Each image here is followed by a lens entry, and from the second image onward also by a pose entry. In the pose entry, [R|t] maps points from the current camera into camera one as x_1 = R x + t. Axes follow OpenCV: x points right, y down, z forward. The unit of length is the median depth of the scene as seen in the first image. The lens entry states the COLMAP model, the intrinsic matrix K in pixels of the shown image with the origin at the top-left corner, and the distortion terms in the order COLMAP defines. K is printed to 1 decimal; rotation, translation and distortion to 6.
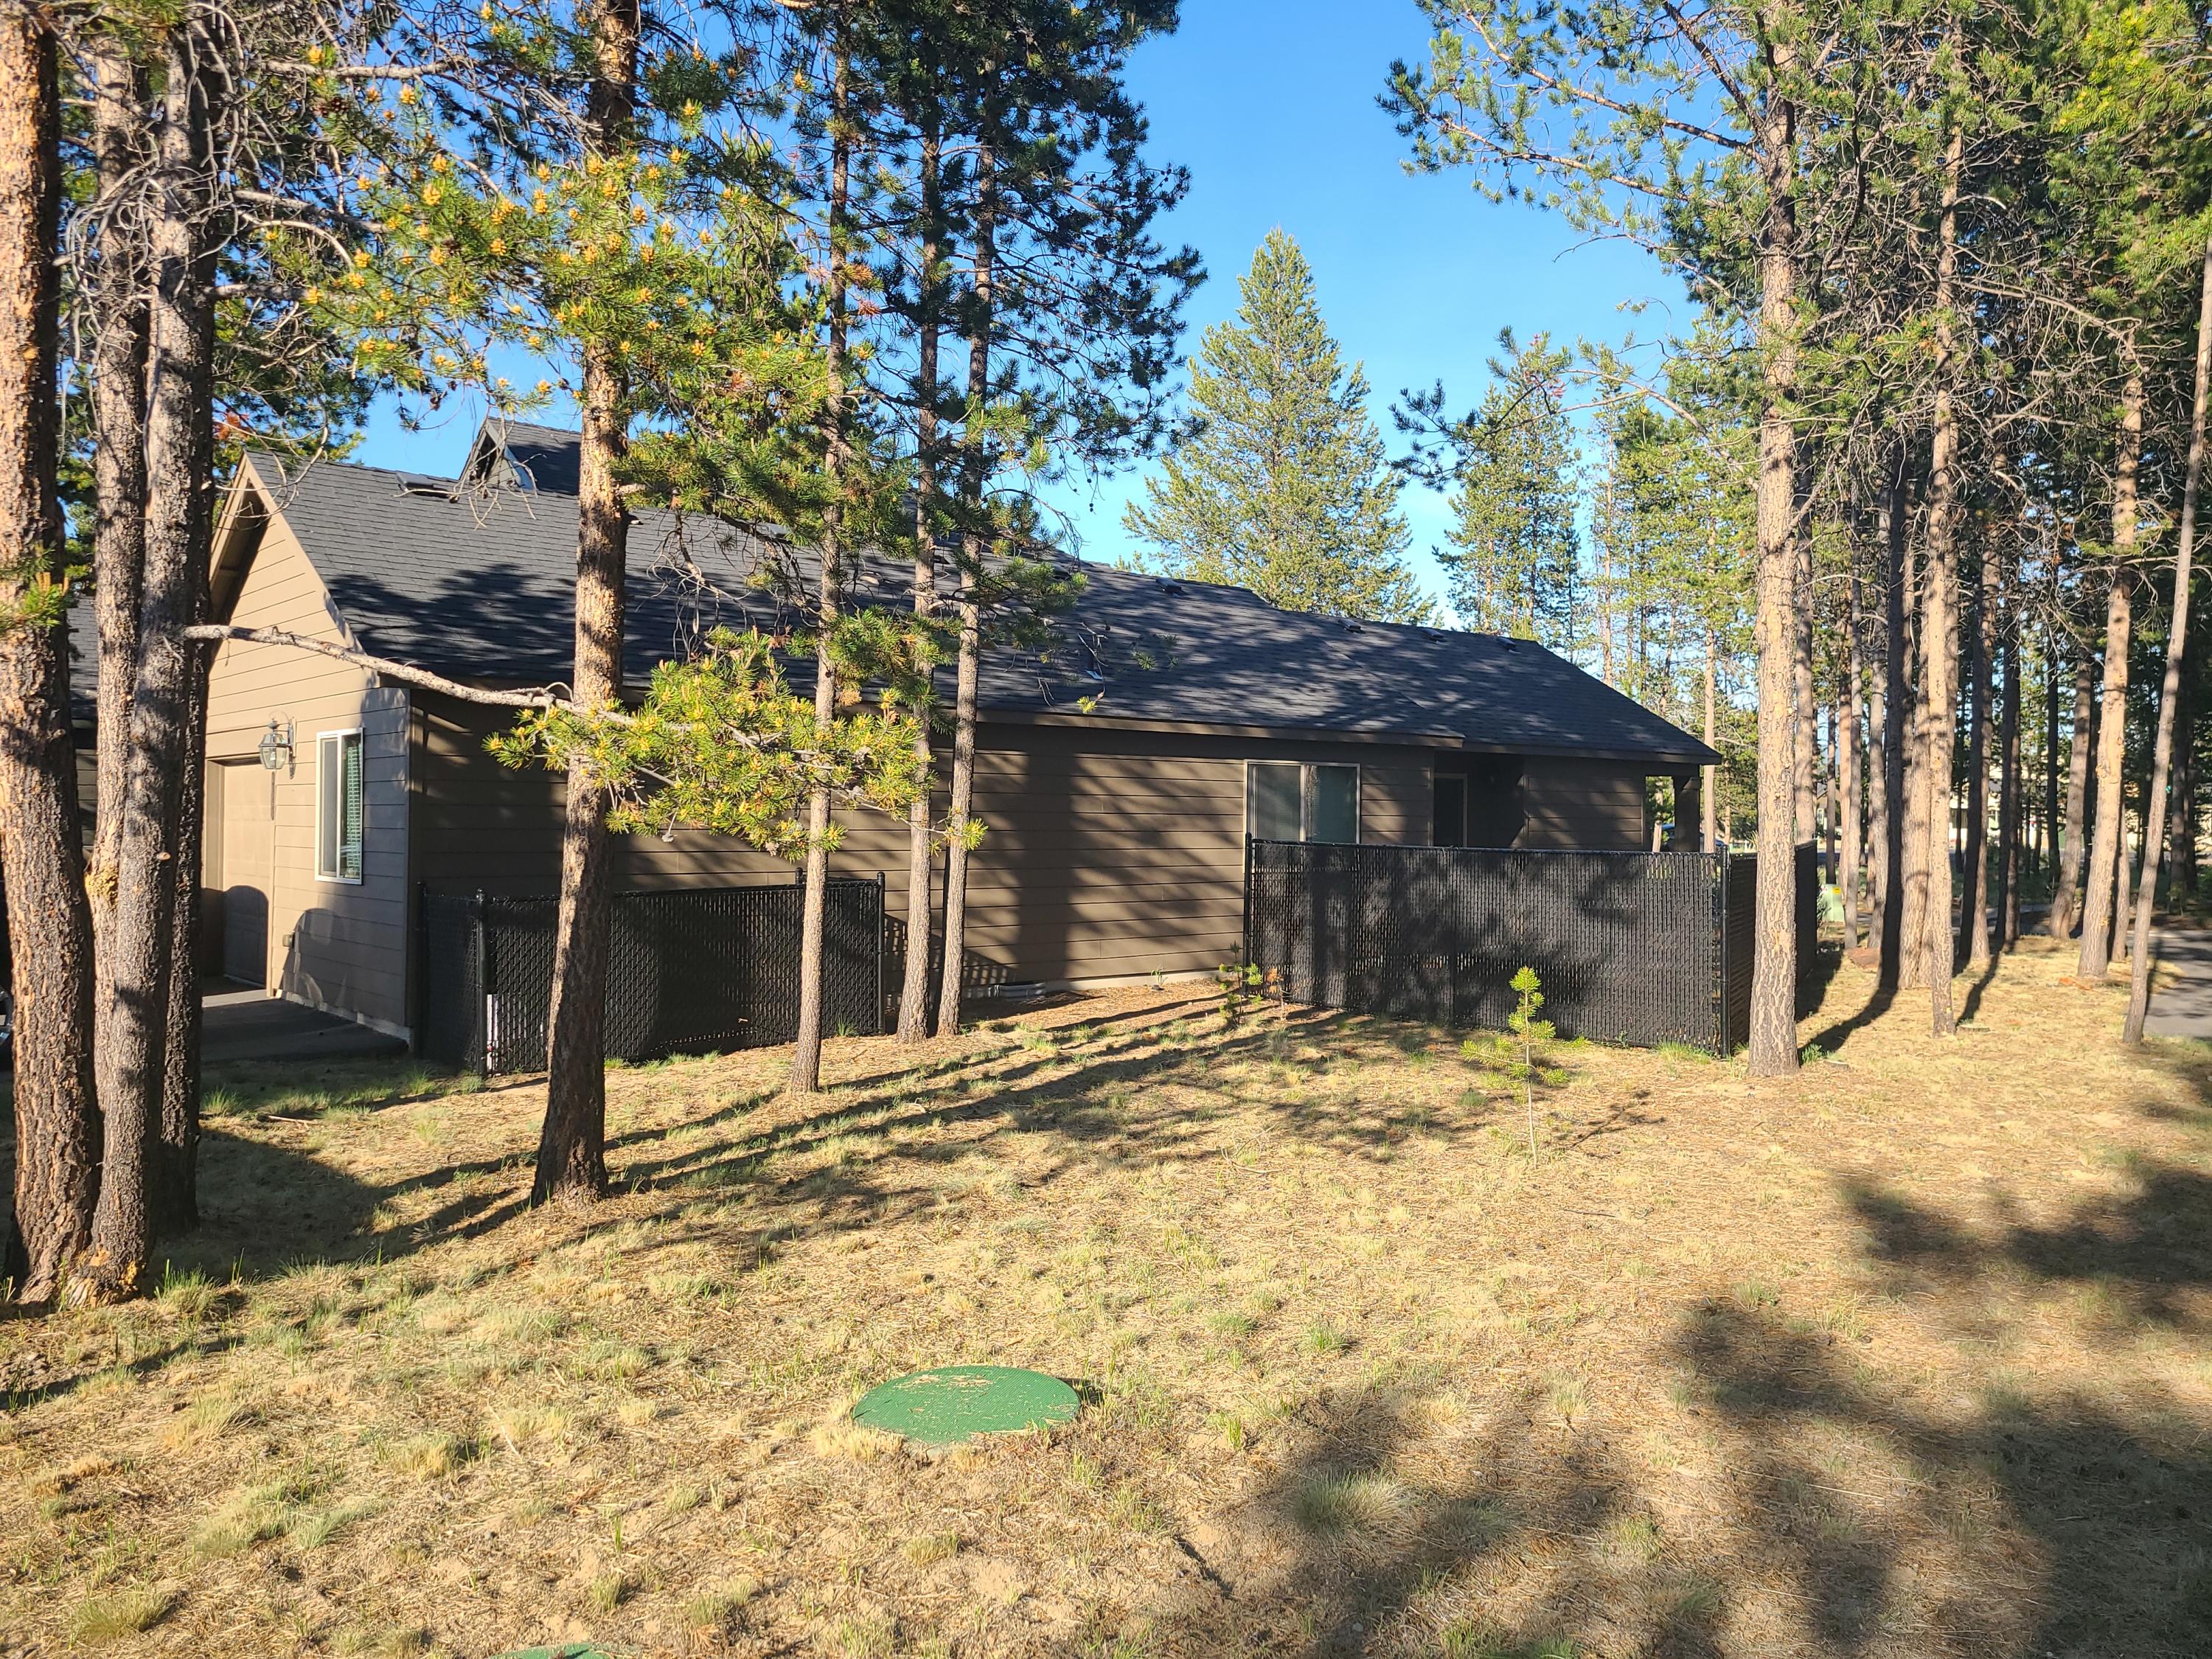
lens RADIAL K [[1824.5, 0, 1106.0], [0, 1824.5, 829.5], [0, 0, 1]] dist [0.033500, 0.004895]
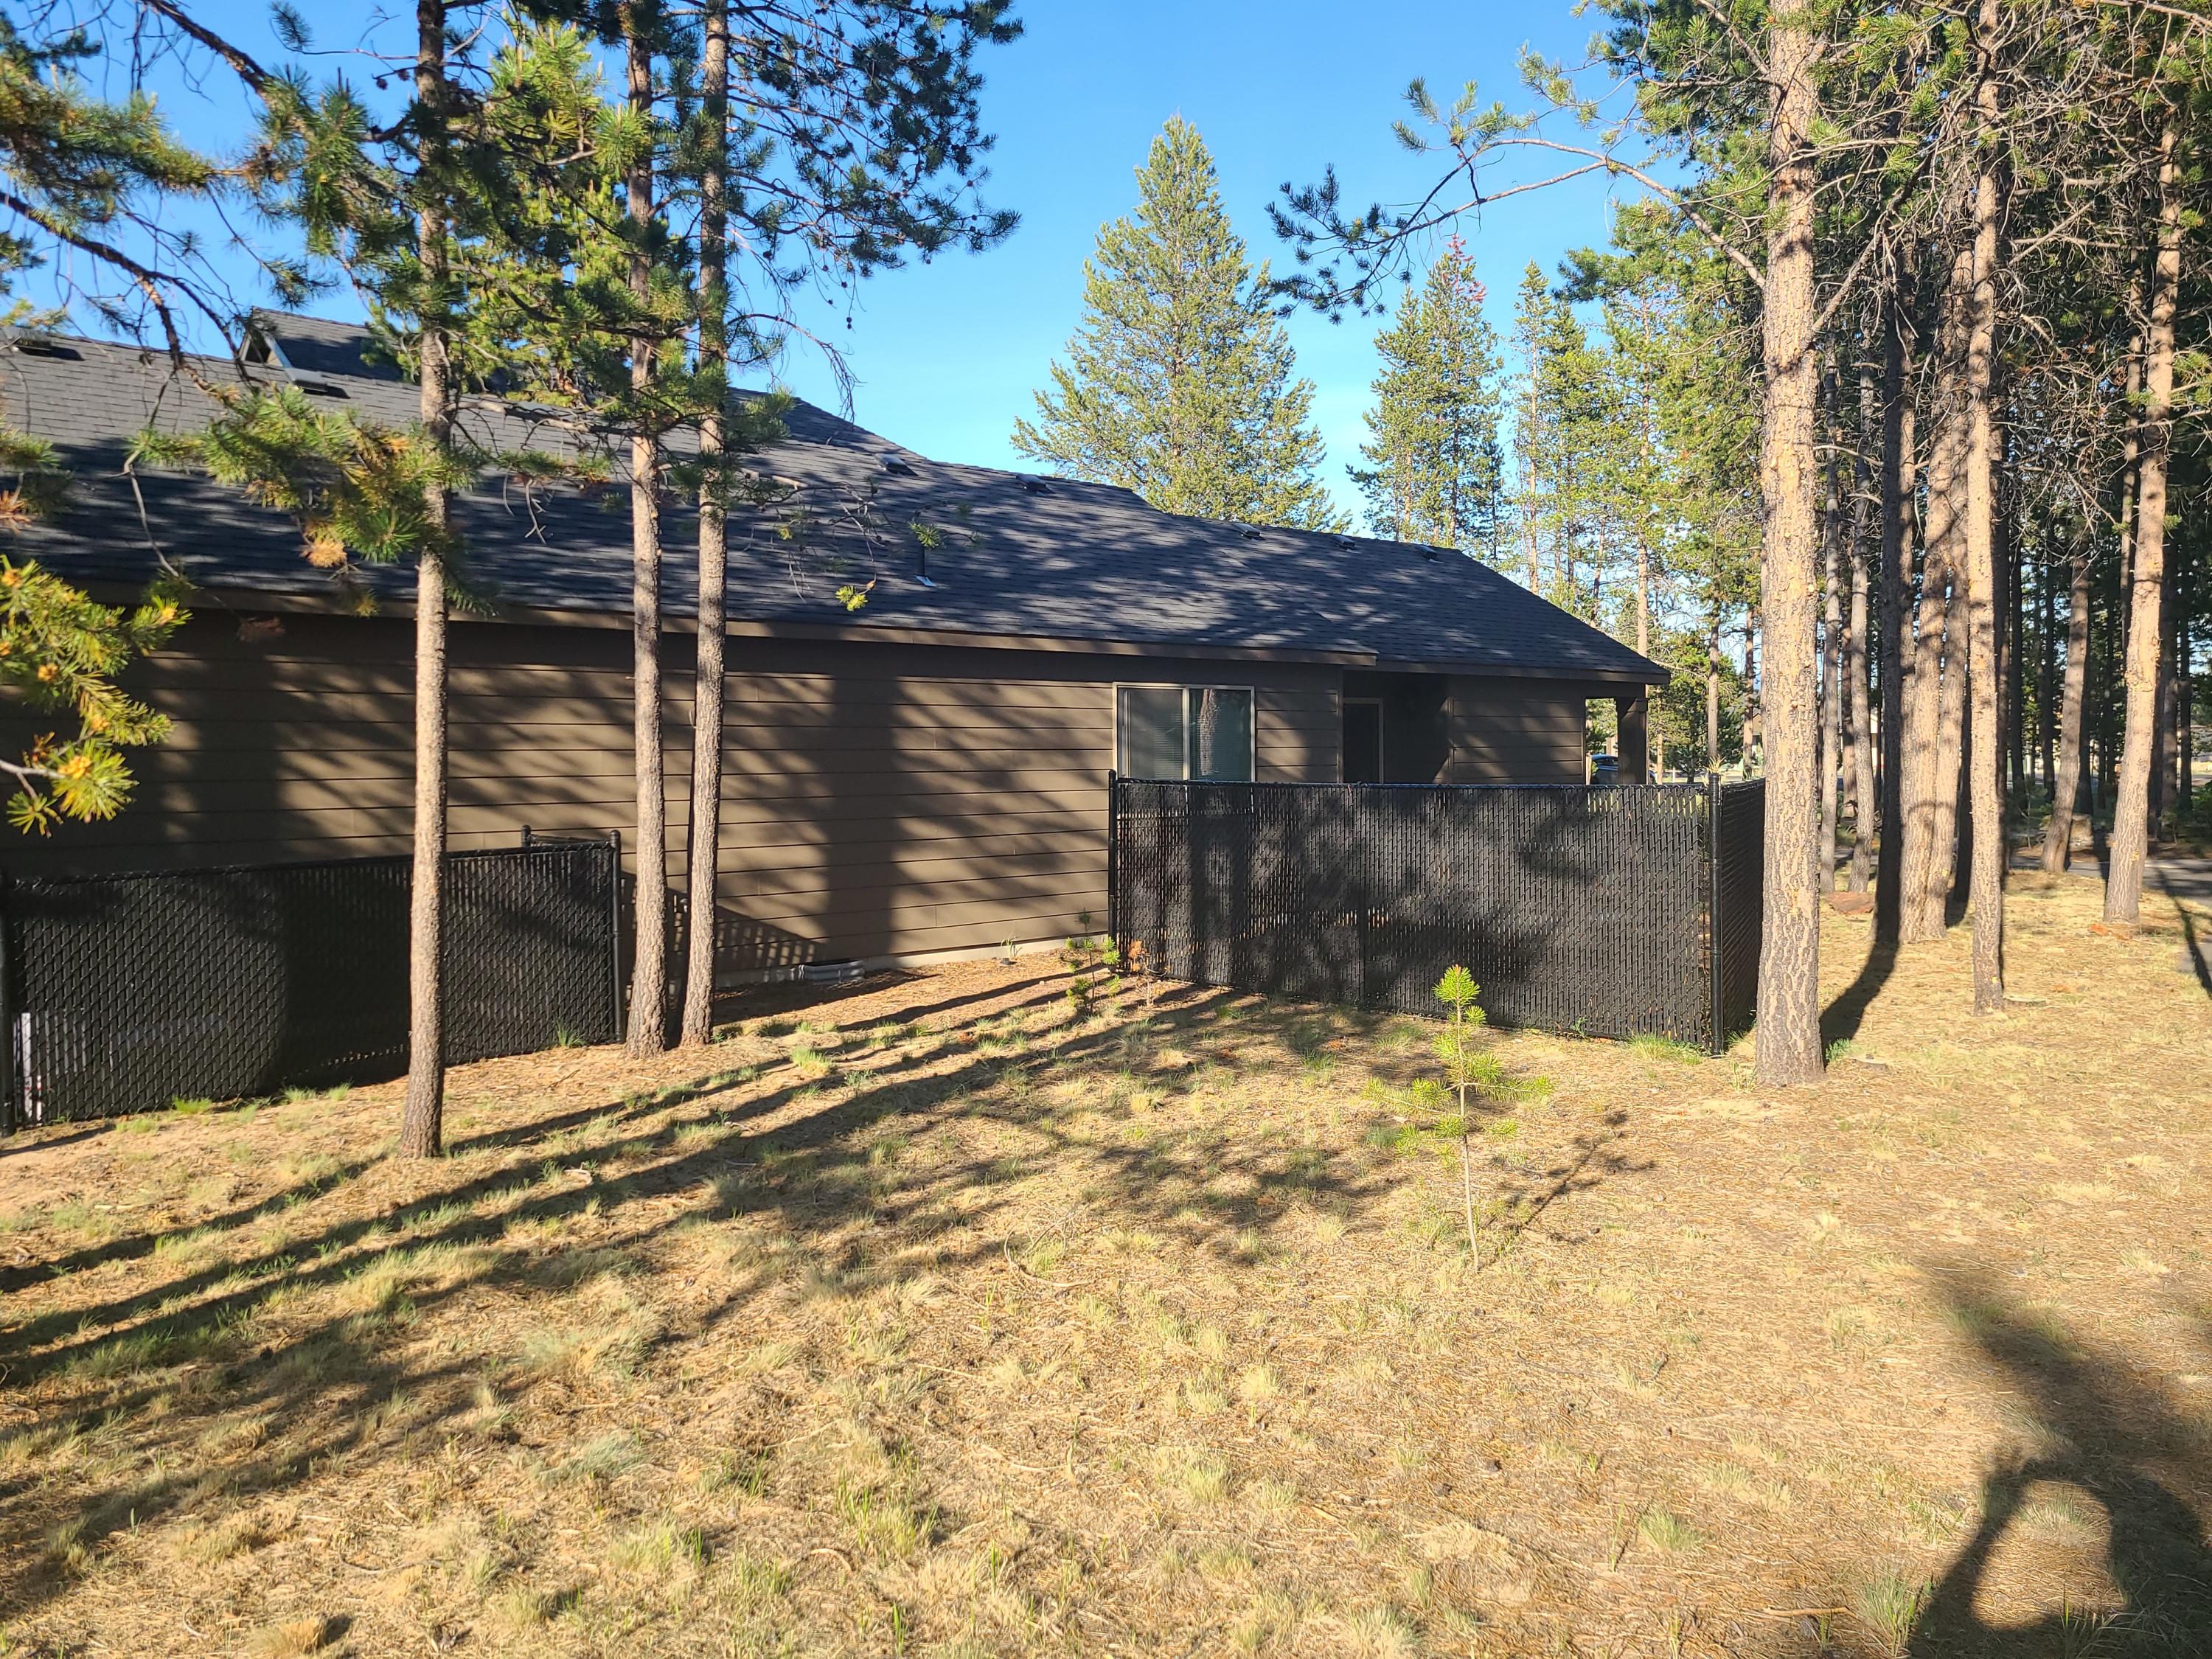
lens RADIAL K [[1632.2, 0, 1103.1], [0, 1632.2, 815.2], [0, 0, 1]] dist [0.057765, -0.038923]
pose [[0.999664, -0.019303, 0.017310, 0.068867], [0.018833, 0.999460, 0.026908, 0.002249], [-0.017820, -0.026573, 0.999488, 0.305904]]
